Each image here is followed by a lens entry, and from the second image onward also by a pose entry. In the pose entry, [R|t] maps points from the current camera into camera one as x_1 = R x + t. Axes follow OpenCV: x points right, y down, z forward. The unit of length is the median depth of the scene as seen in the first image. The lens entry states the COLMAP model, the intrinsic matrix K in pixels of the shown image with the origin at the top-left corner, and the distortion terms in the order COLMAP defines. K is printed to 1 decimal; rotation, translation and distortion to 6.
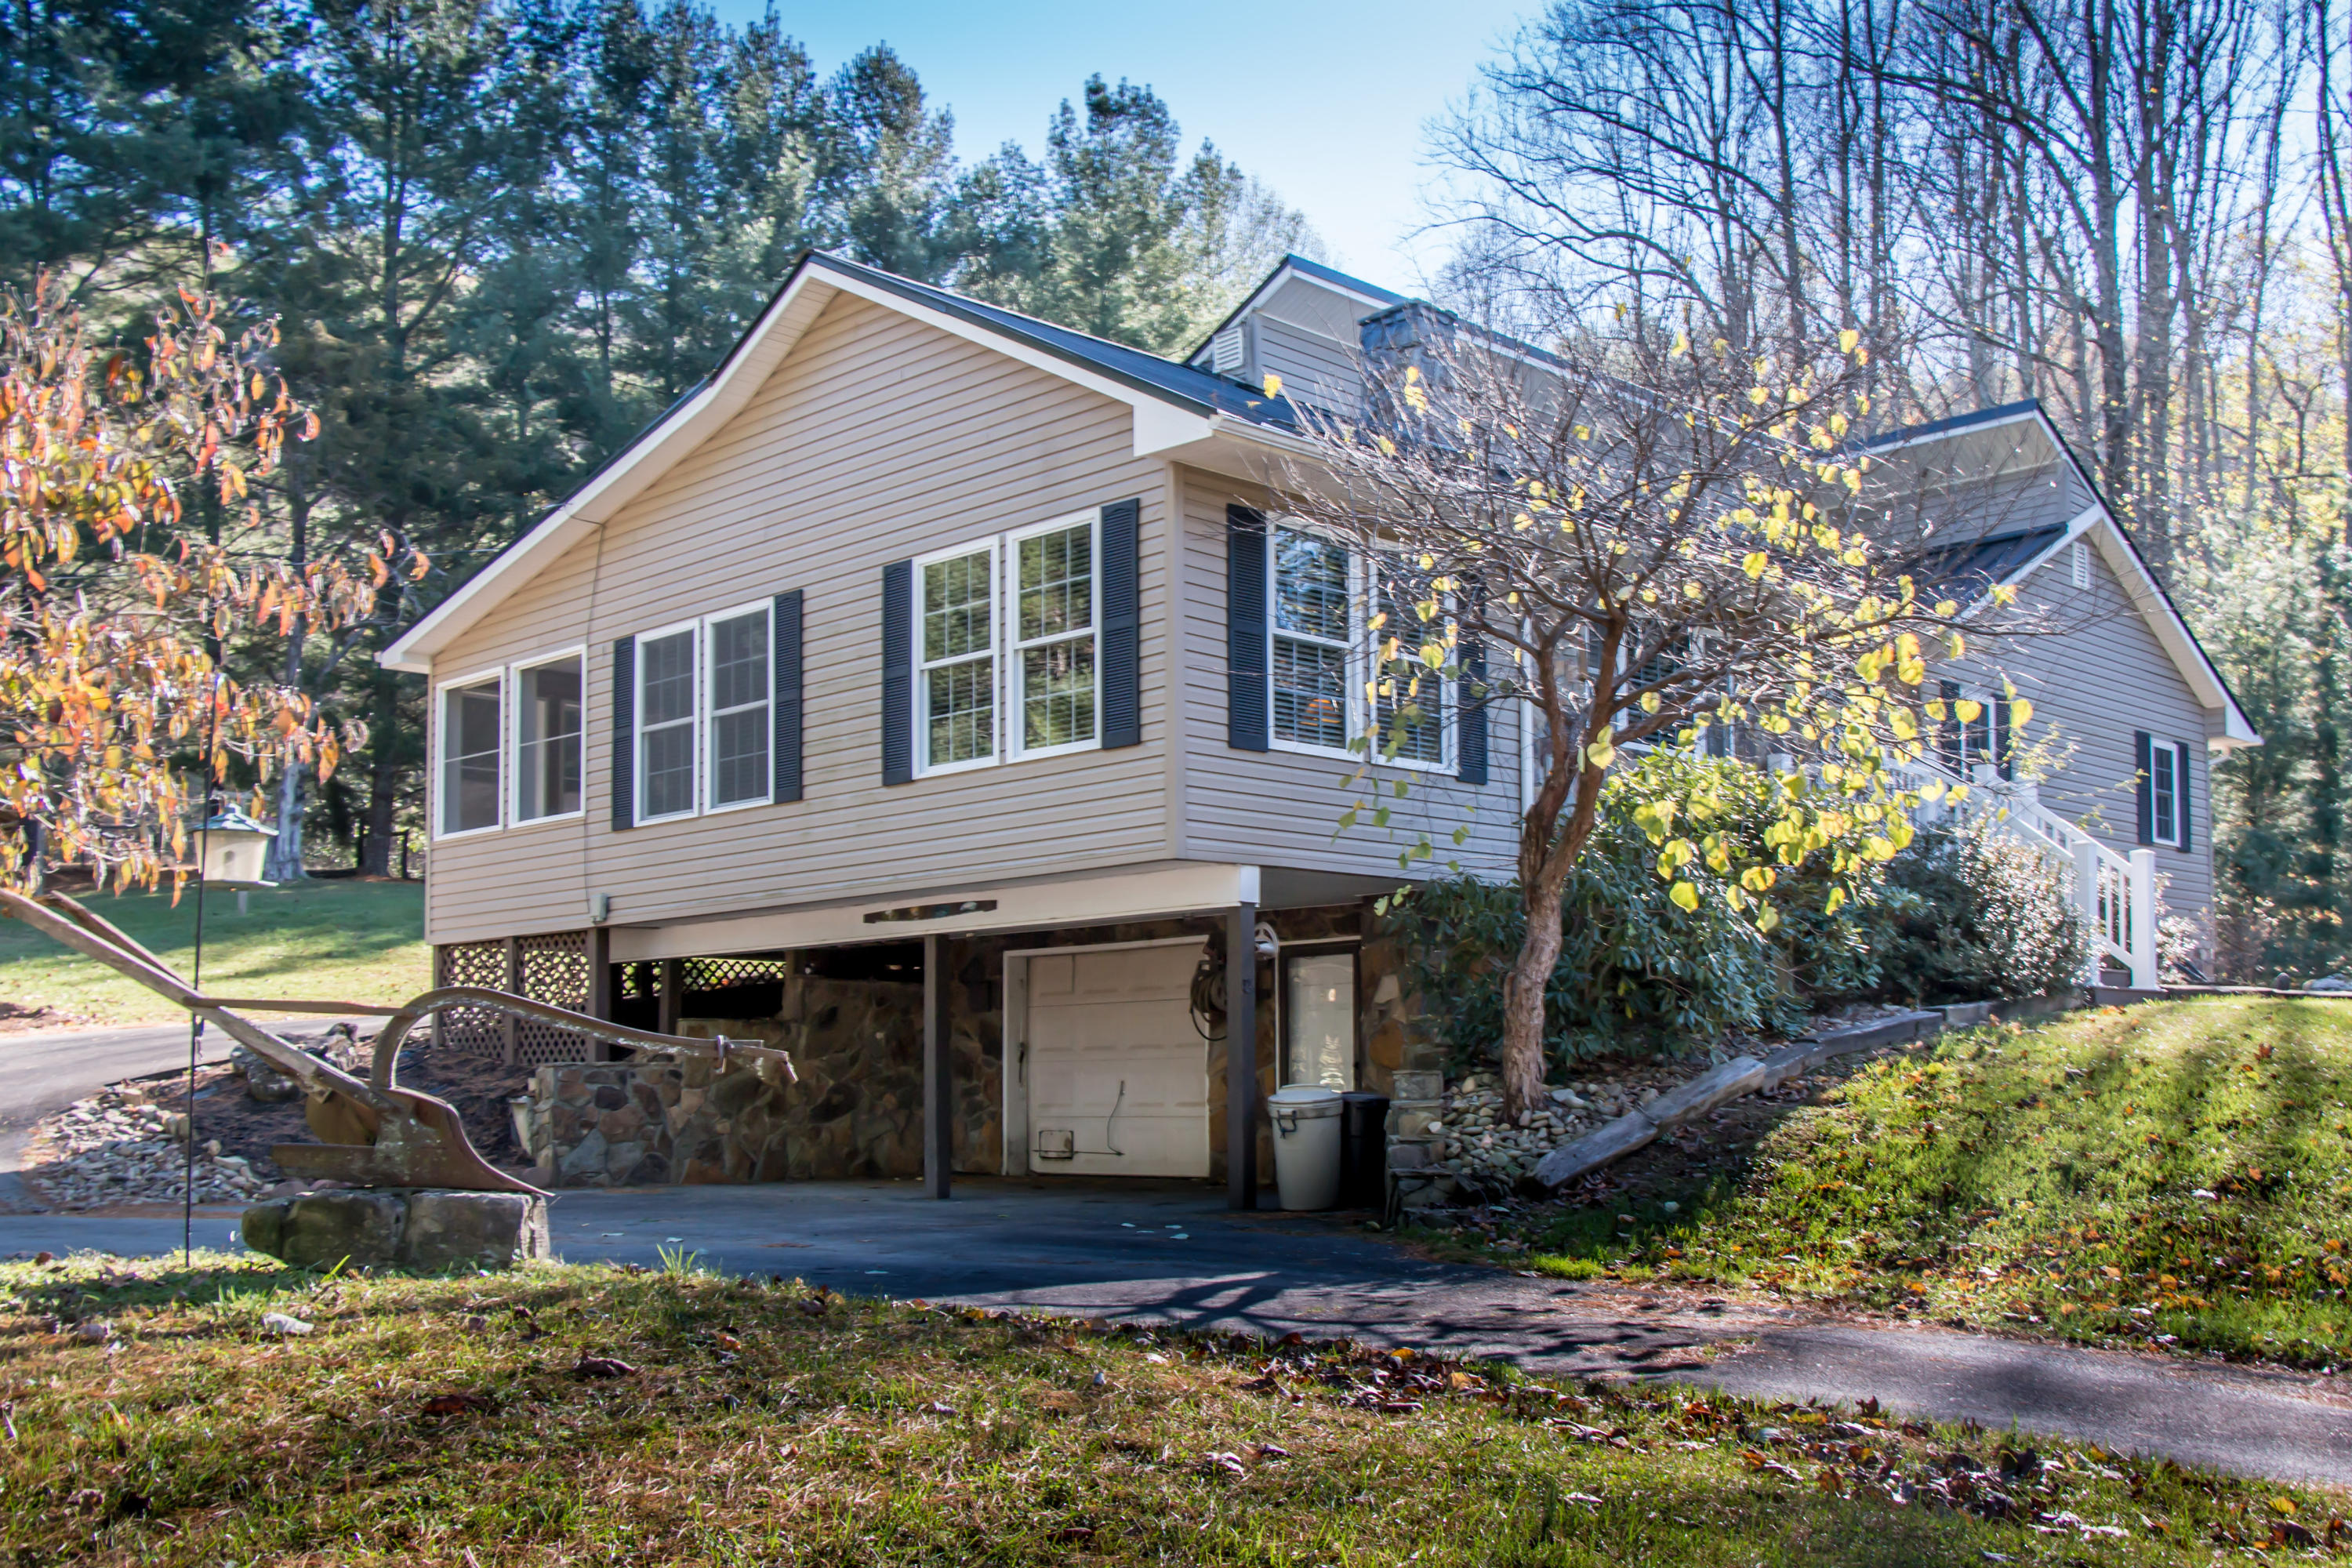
lens RADIAL K [[2033.6, 0, 1176.1], [0, 2033.6, 812.4], [0, 0, 1]] dist [-0.161216, 0.162390]
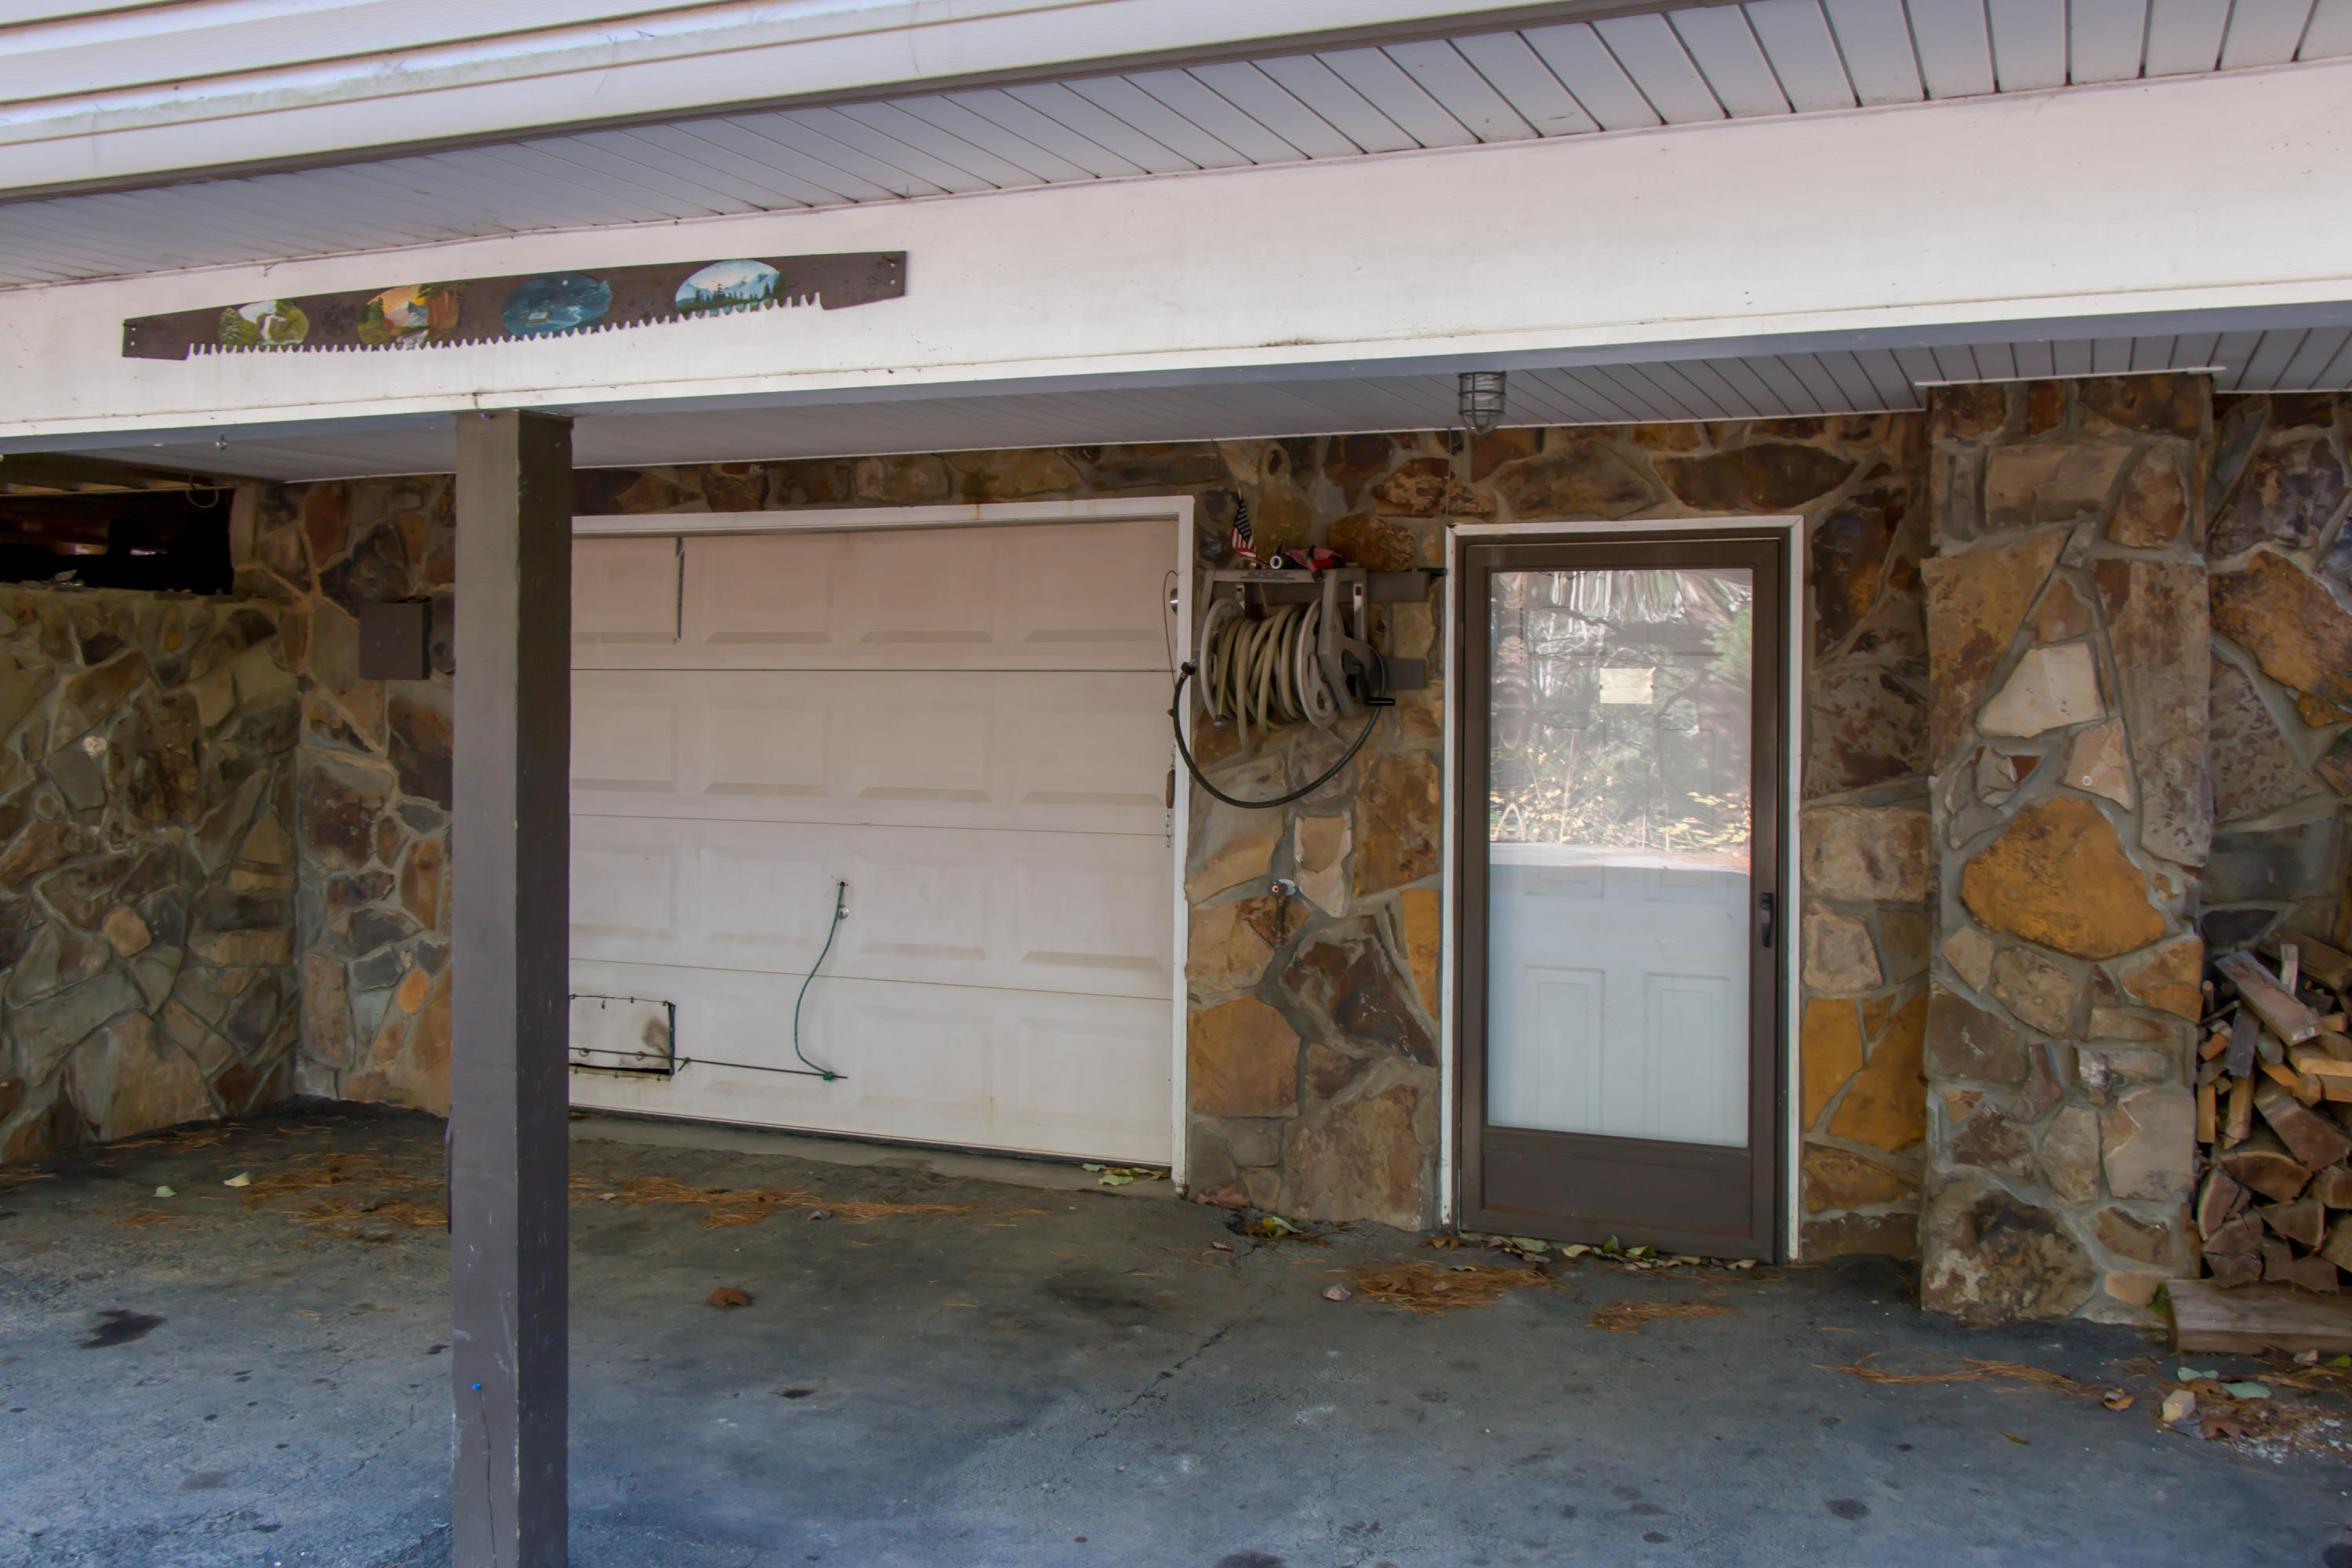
lens RADIAL K [[2033.6, 0, 1176.1], [0, 2033.6, 812.4], [0, 0, 1]] dist [-0.161216, 0.162390]
pose [[0.924280, -0.003944, 0.381695, -0.111685], [-0.071574, 0.980420, 0.183449, 0.047609], [-0.374945, -0.196877, 0.905900, 0.651739]]
